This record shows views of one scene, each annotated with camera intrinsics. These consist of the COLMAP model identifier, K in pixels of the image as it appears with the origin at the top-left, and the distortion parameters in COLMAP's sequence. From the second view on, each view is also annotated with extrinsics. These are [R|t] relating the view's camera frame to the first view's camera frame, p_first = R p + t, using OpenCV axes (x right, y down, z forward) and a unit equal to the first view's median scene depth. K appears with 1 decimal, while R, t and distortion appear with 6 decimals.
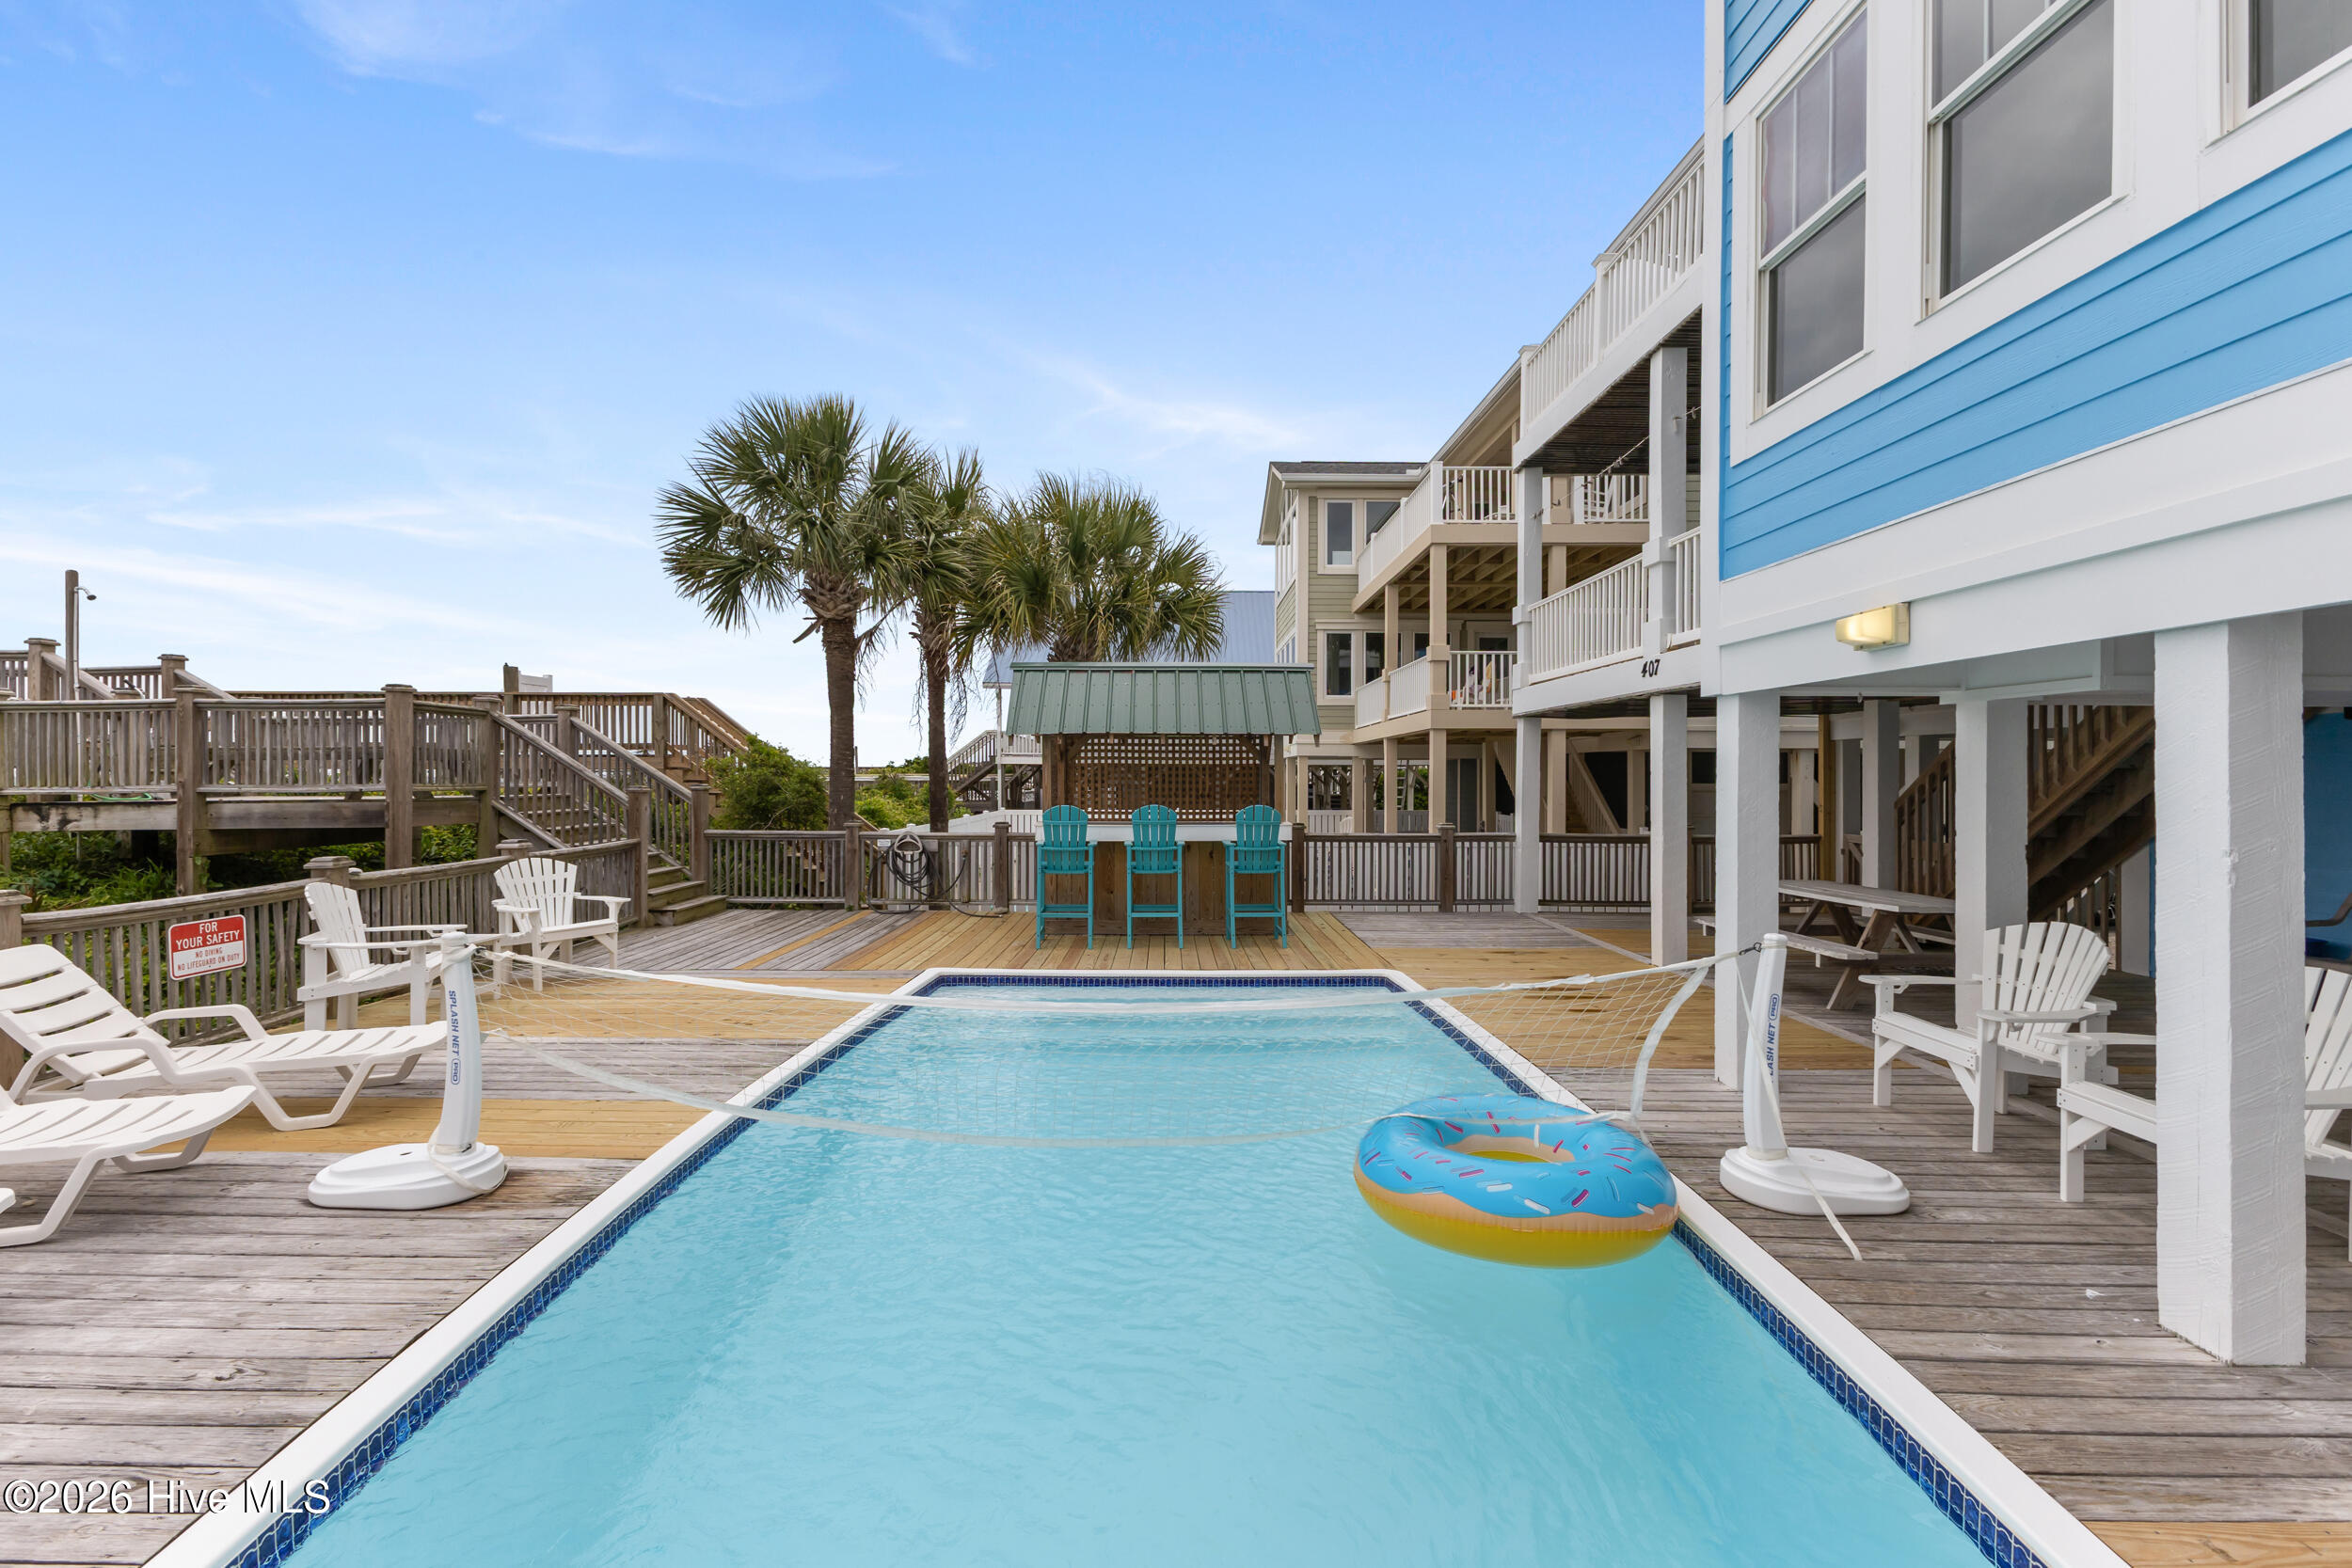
lens RADIAL K [[1009.7, 0, 1171.9], [0, 1009.7, 783.3], [0, 0, 1]] dist [0.001163, -0.000604]
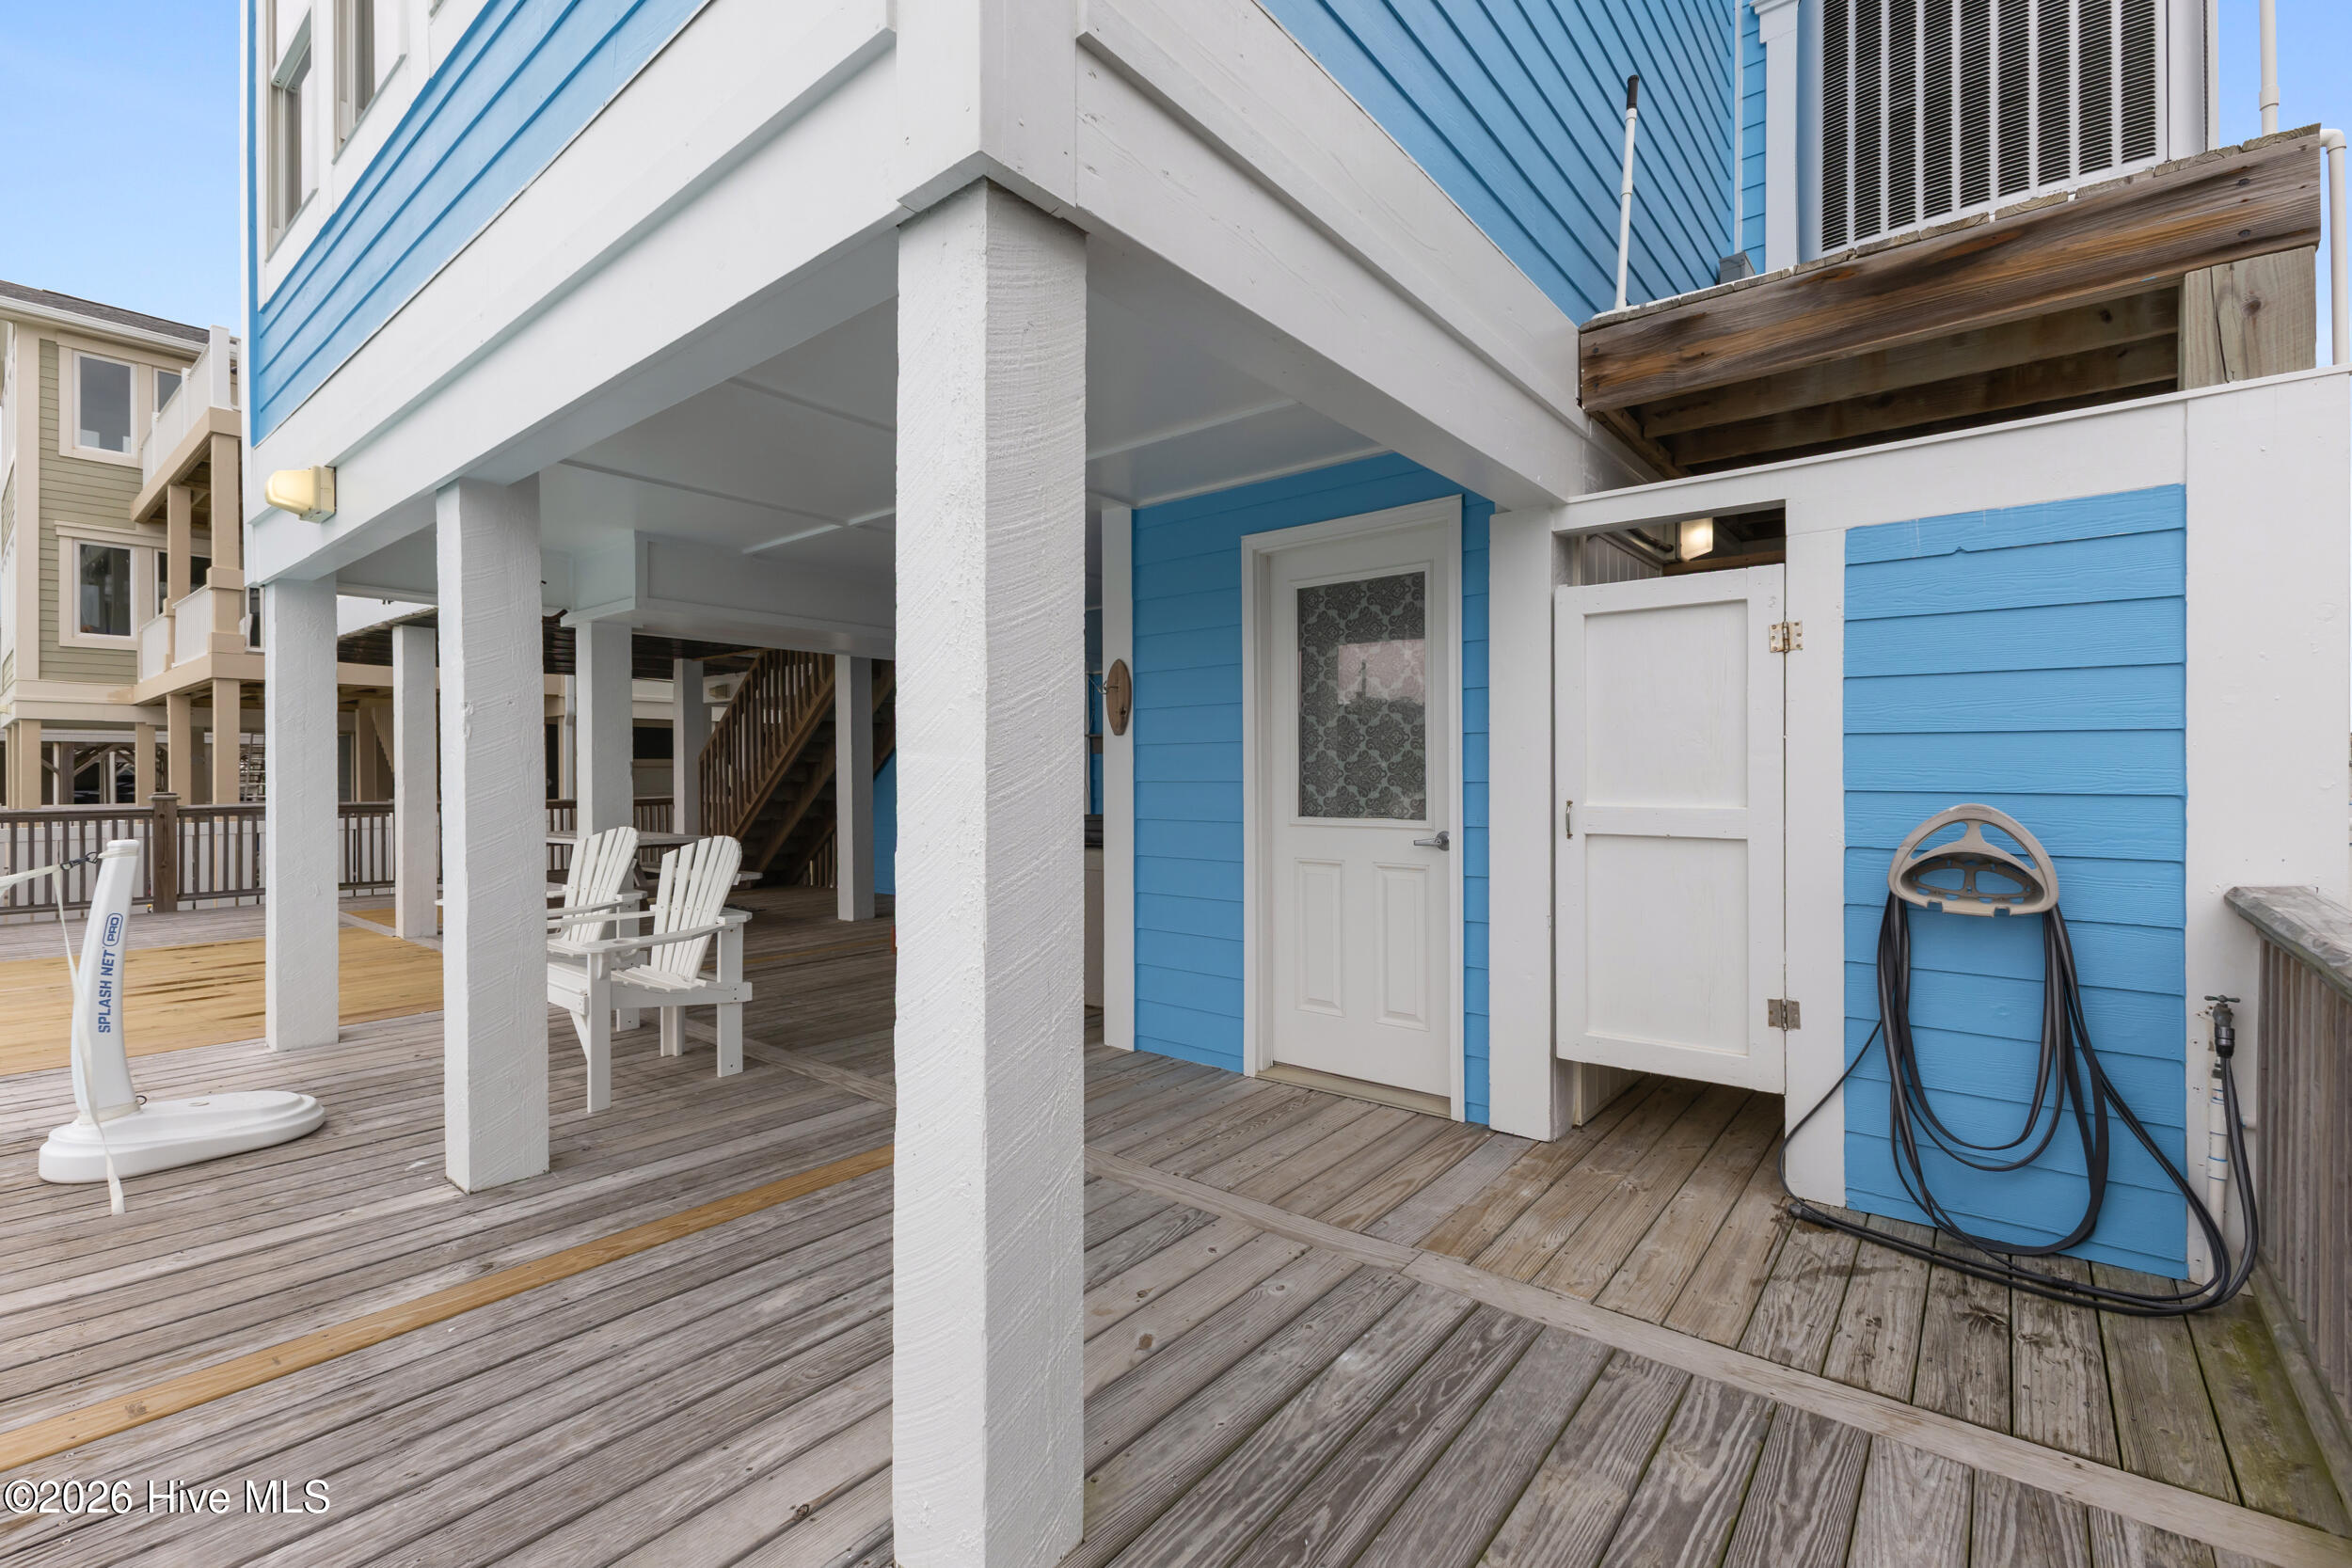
lens RADIAL K [[1009.7, 0, 1194.1], [0, 1009.7, 768.9], [0, 0, 1]] dist [0.001163, -0.000604]
pose [[0.623849, -0.002029, 0.781542, 0.113232], [0.010752, 0.999924, -0.005987, 0.024278], [-0.781471, 0.012138, 0.623824, -0.039708]]
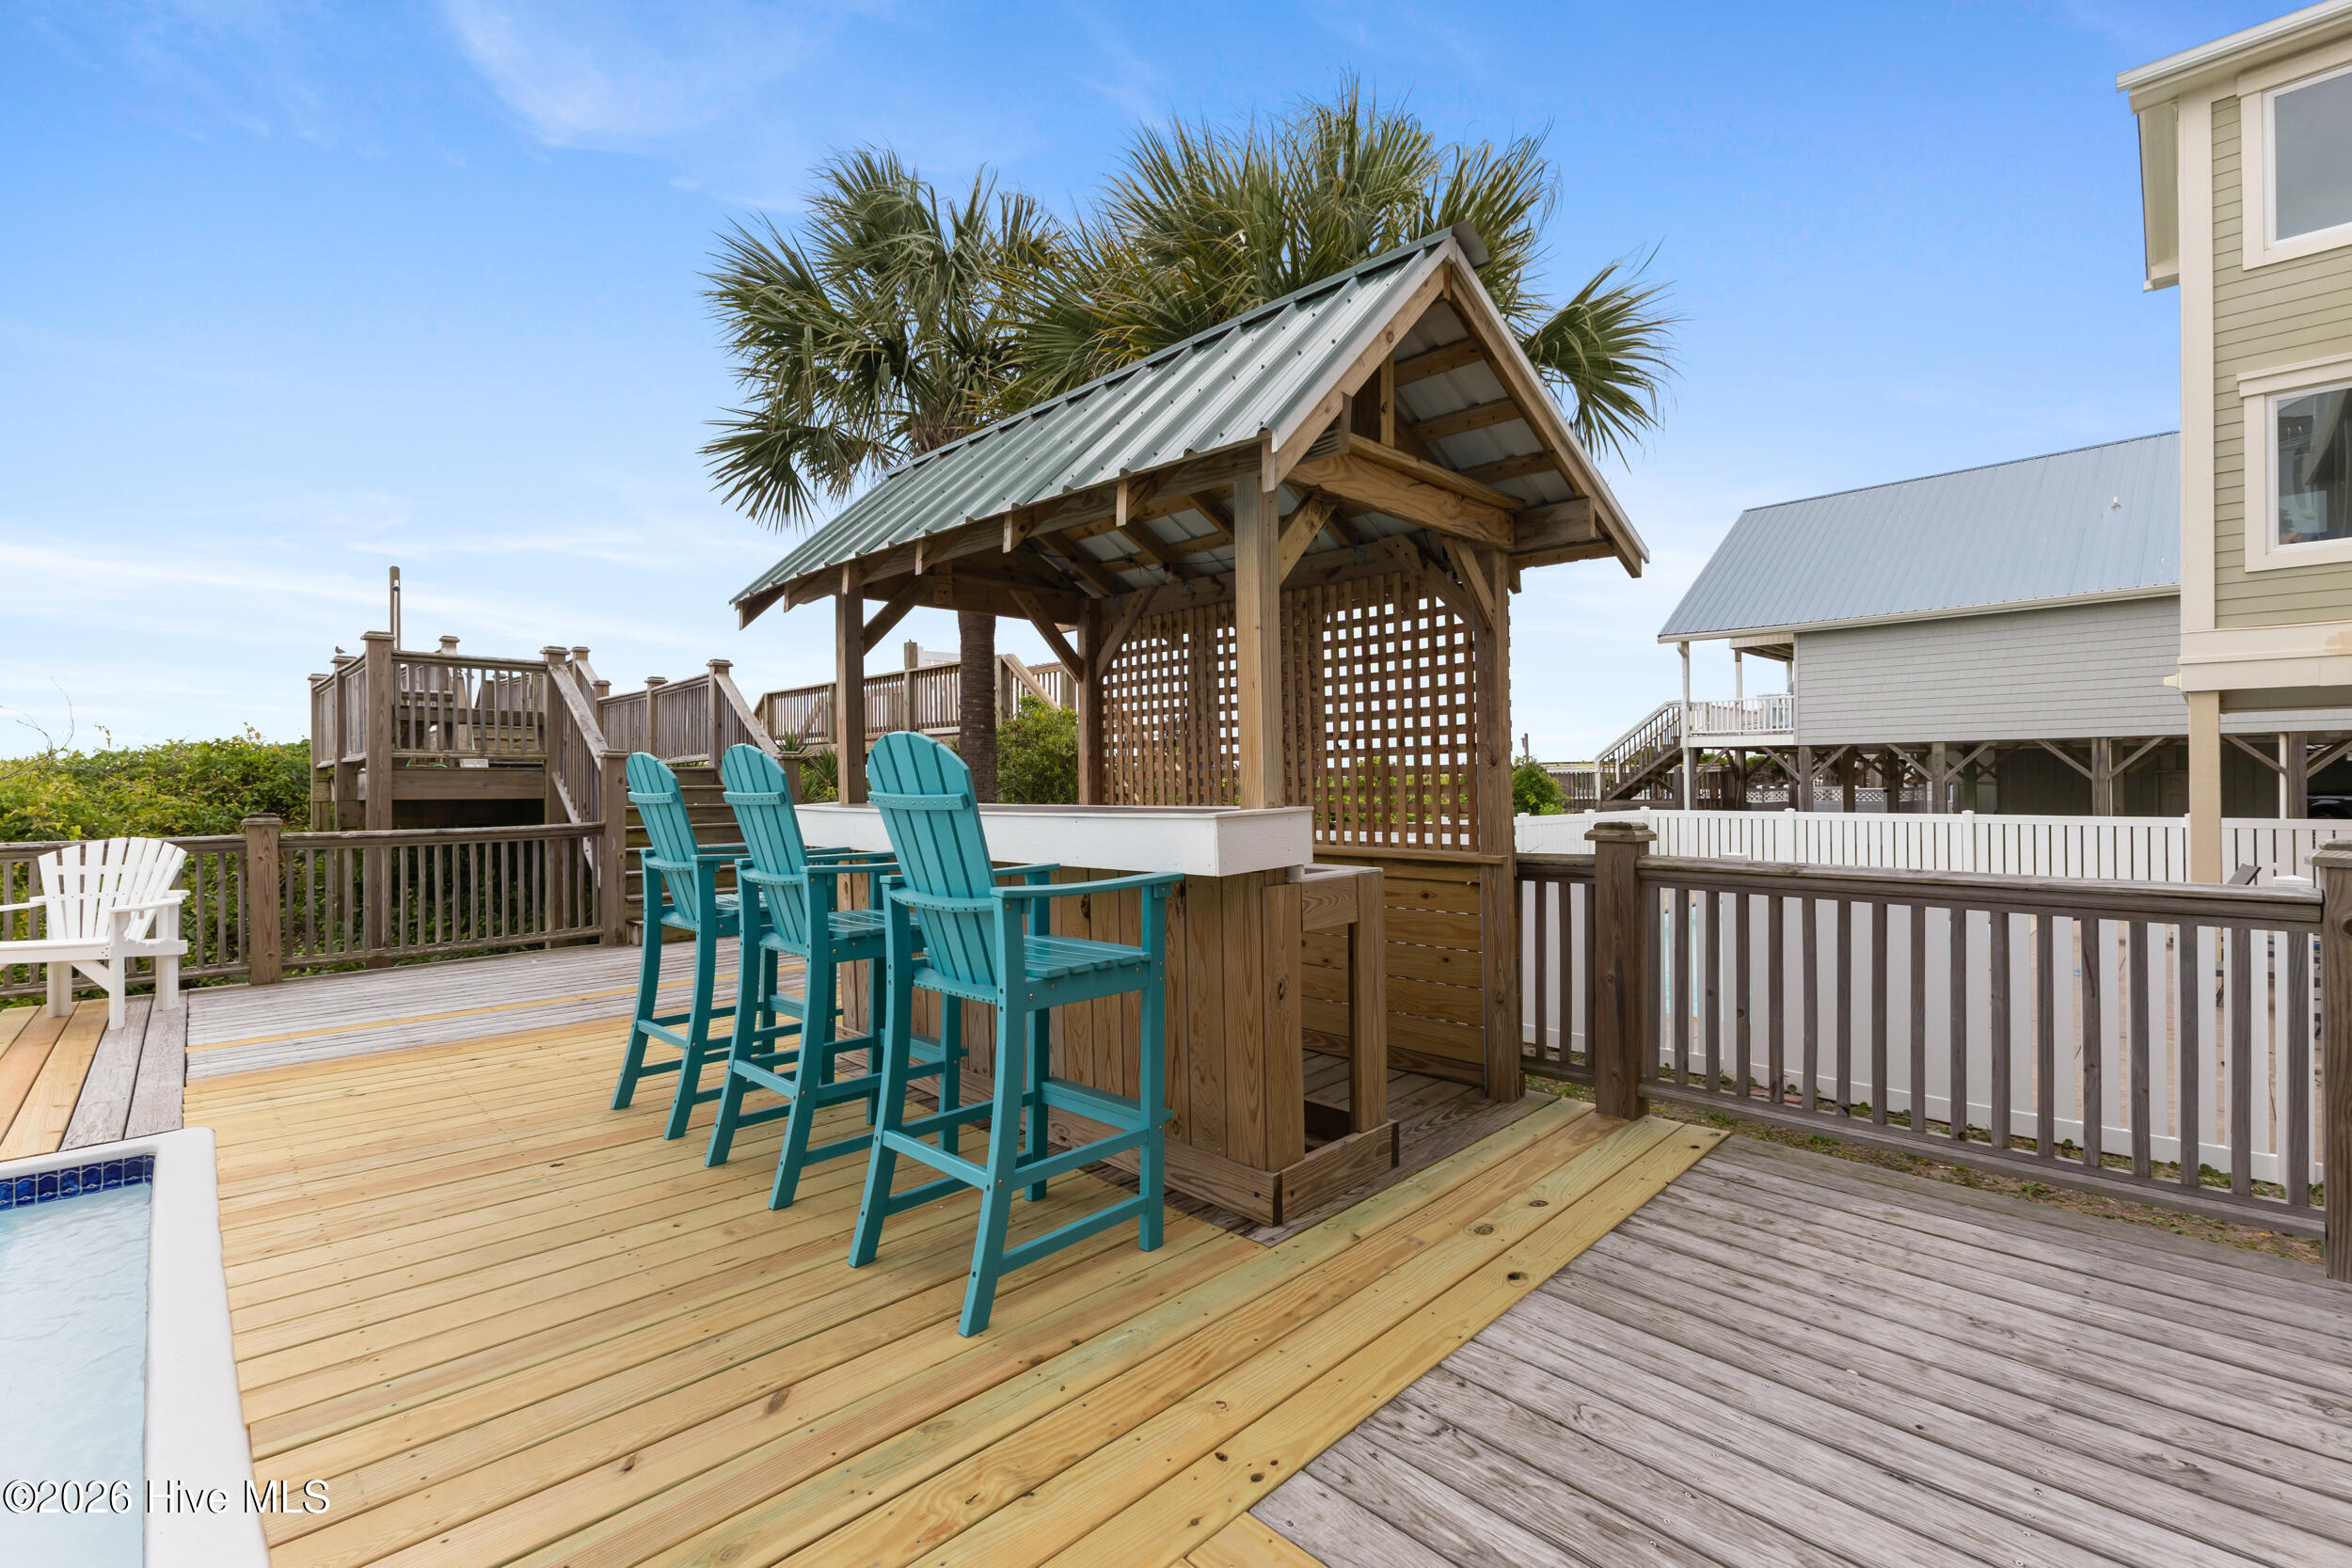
lens RADIAL K [[1009.7, 0, 1179.3], [0, 1009.7, 780.0], [0, 0, 1]] dist [0.001163, -0.000604]
pose [[0.701726, -0.007936, -0.712403, 0.168337], [0.001564, 0.999953, -0.009599, 0.020417], [0.712445, 0.005622, 0.701705, 0.475968]]
